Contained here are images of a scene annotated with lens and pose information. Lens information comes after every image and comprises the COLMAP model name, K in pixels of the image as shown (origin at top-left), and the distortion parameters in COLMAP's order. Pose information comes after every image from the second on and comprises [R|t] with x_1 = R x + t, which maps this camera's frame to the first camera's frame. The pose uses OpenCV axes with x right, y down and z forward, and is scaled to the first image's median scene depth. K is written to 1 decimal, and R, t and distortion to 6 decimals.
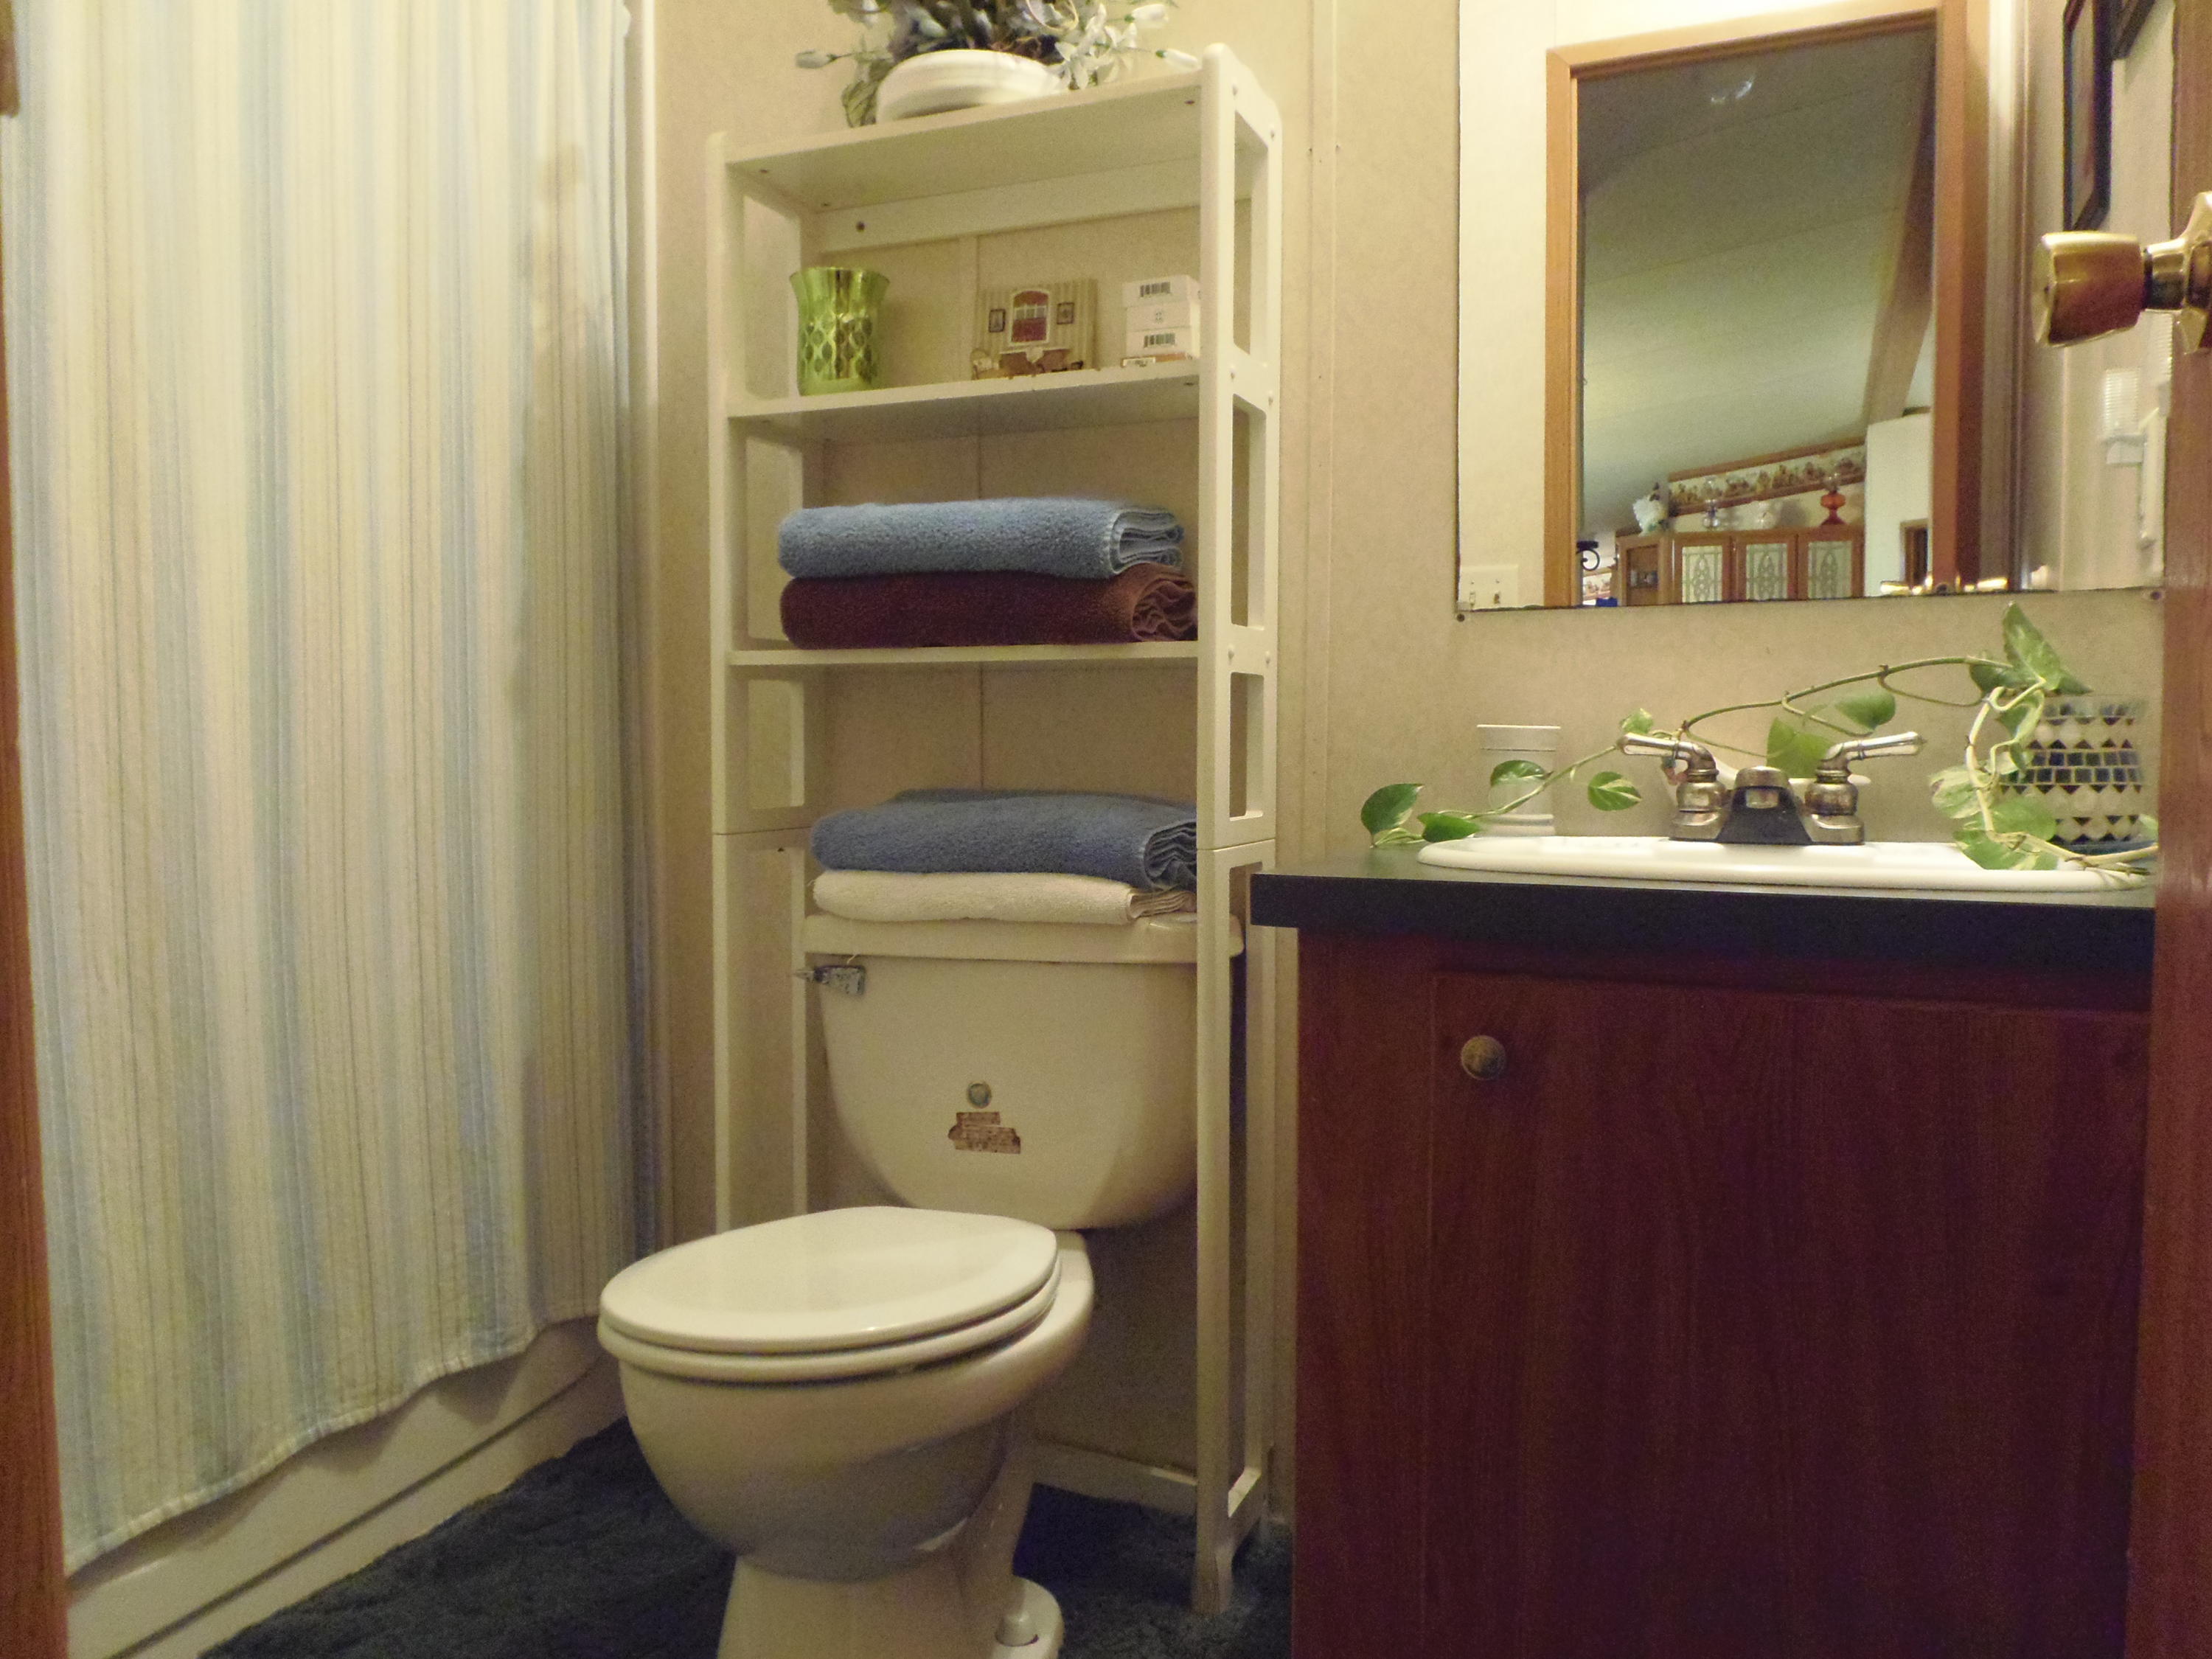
lens RADIAL K [[1615.2, 0, 1110.8], [0, 1615.2, 835.1], [0, 0, 1]] dist [-0.014523, -0.002094]
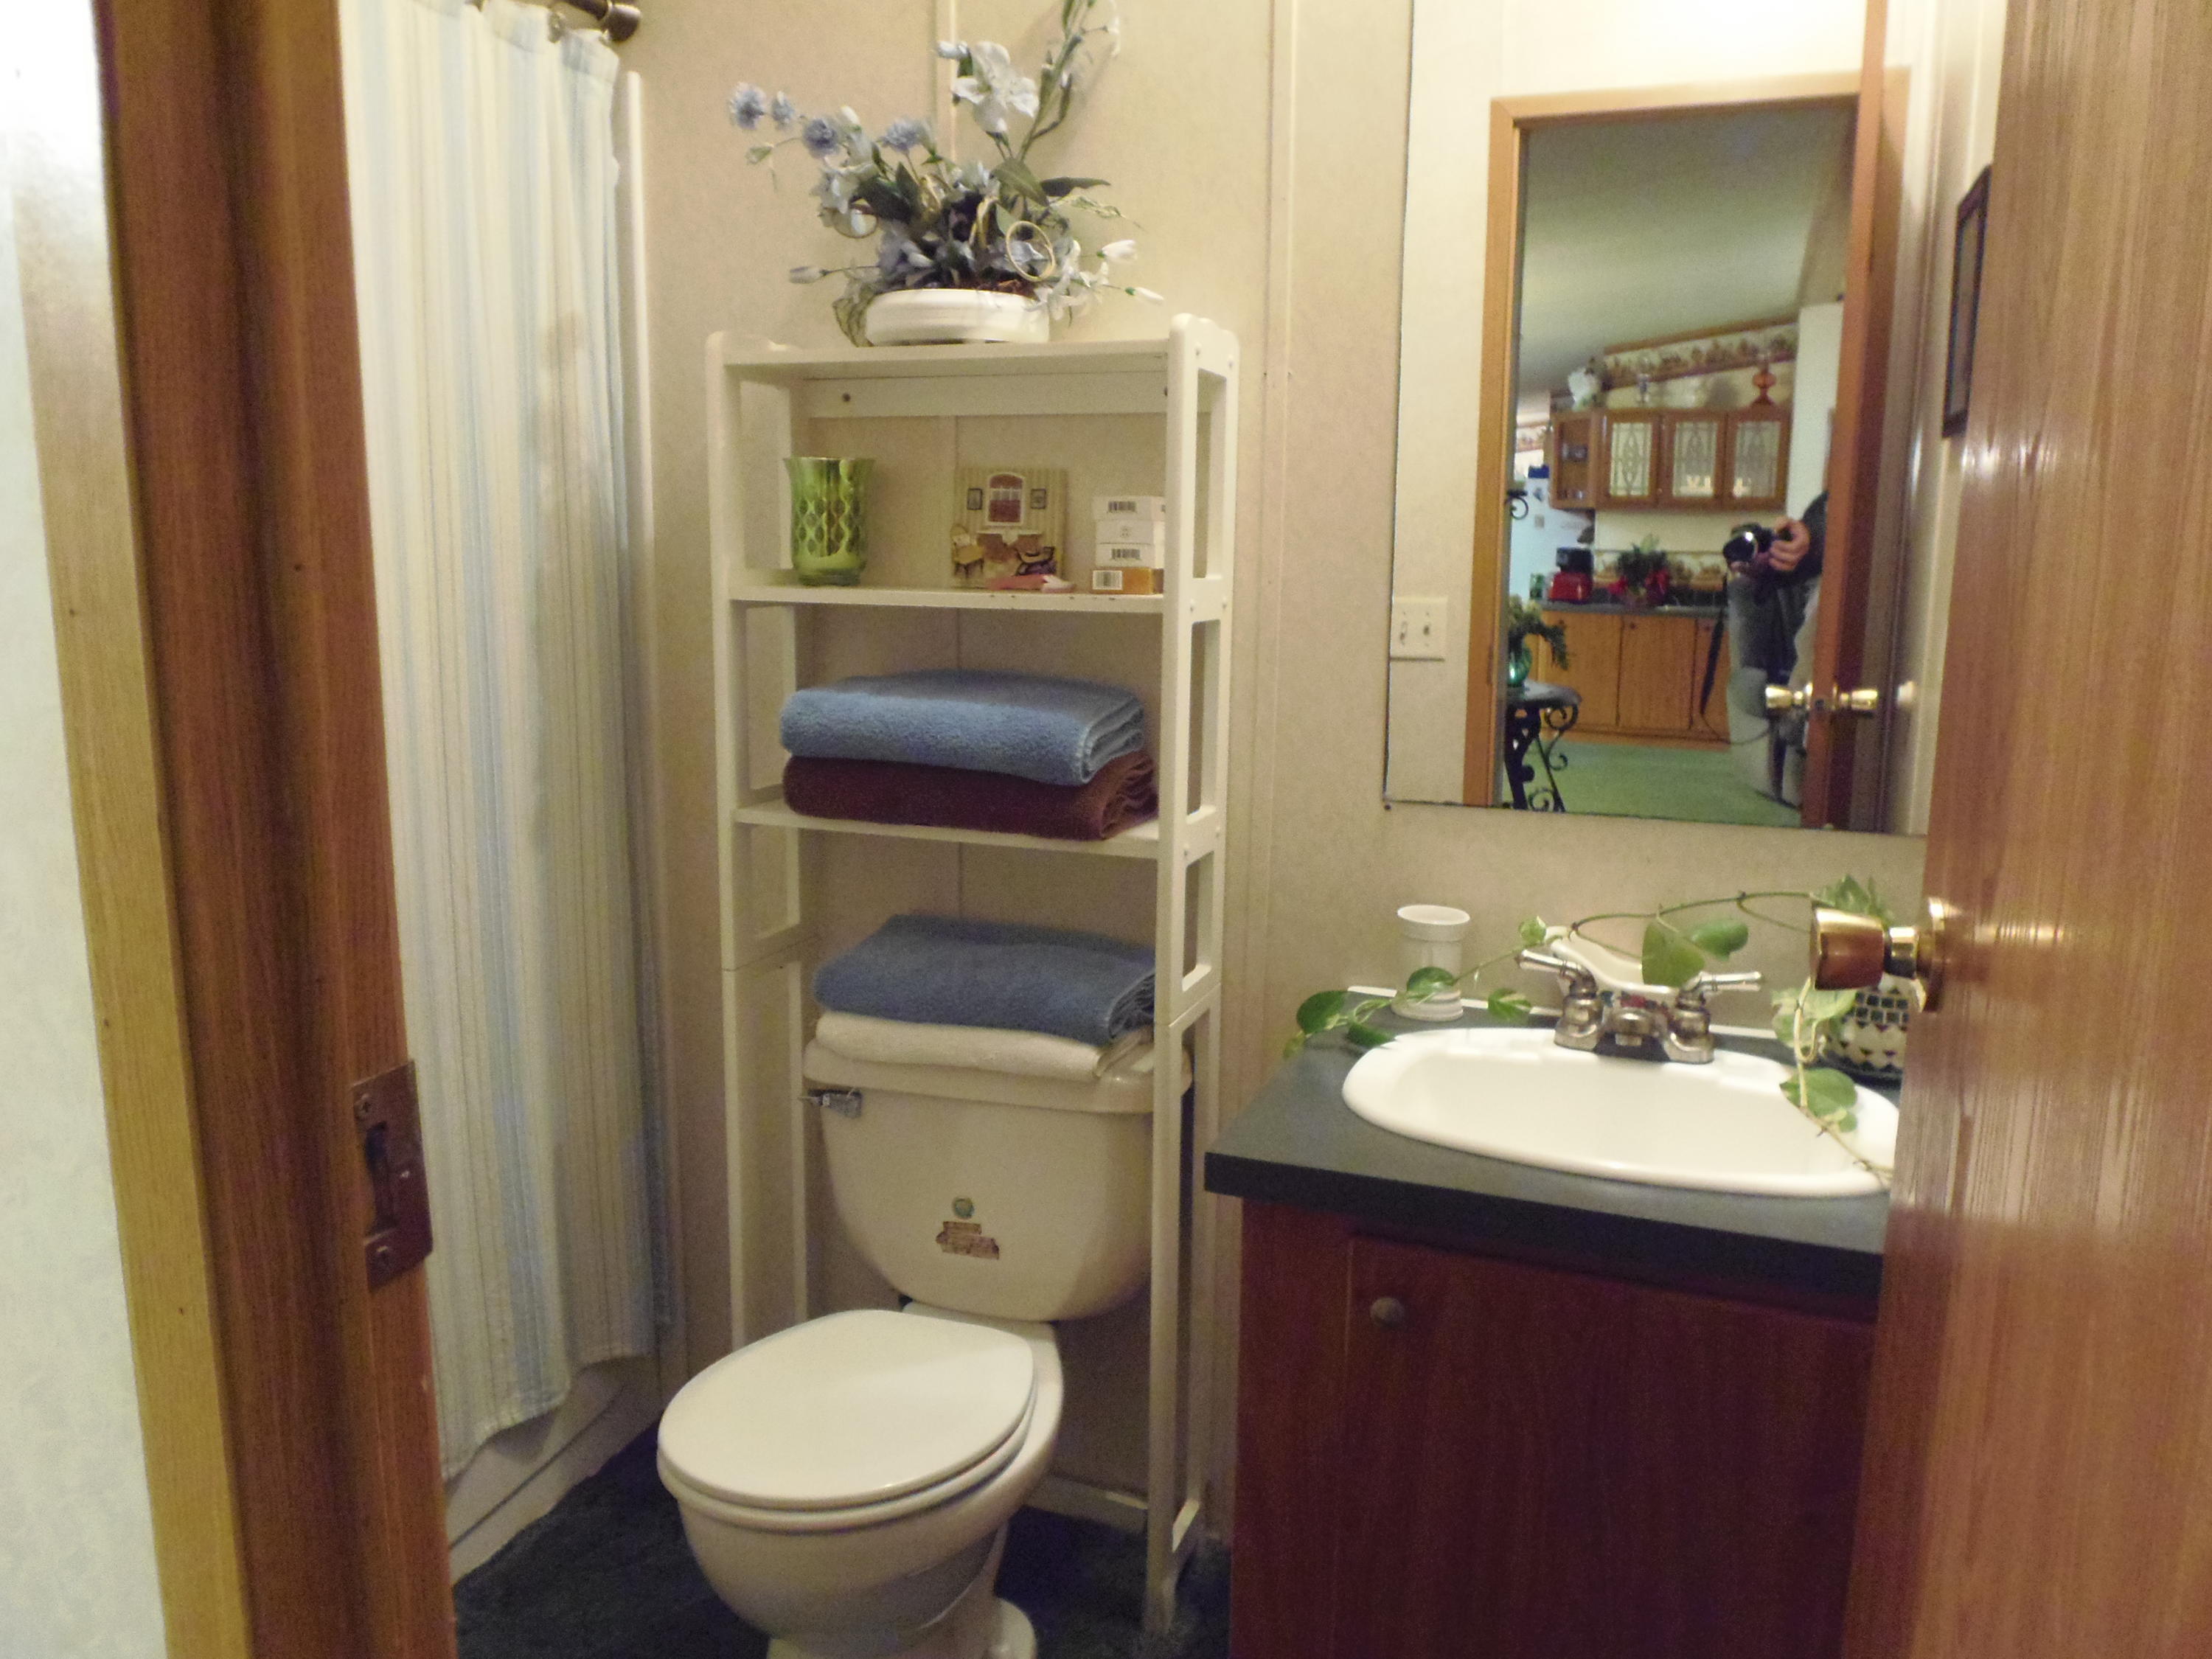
lens RADIAL K [[1605.1, 0, 1117.9], [0, 1605.1, 831.6], [0, 0, 1]] dist [-0.025679, 0.030685]
pose [[0.998888, 0.004923, 0.046880, -0.024733], [-0.010554, 0.992641, 0.120635, -0.237953], [-0.045941, -0.120996, 0.991589, -0.110659]]
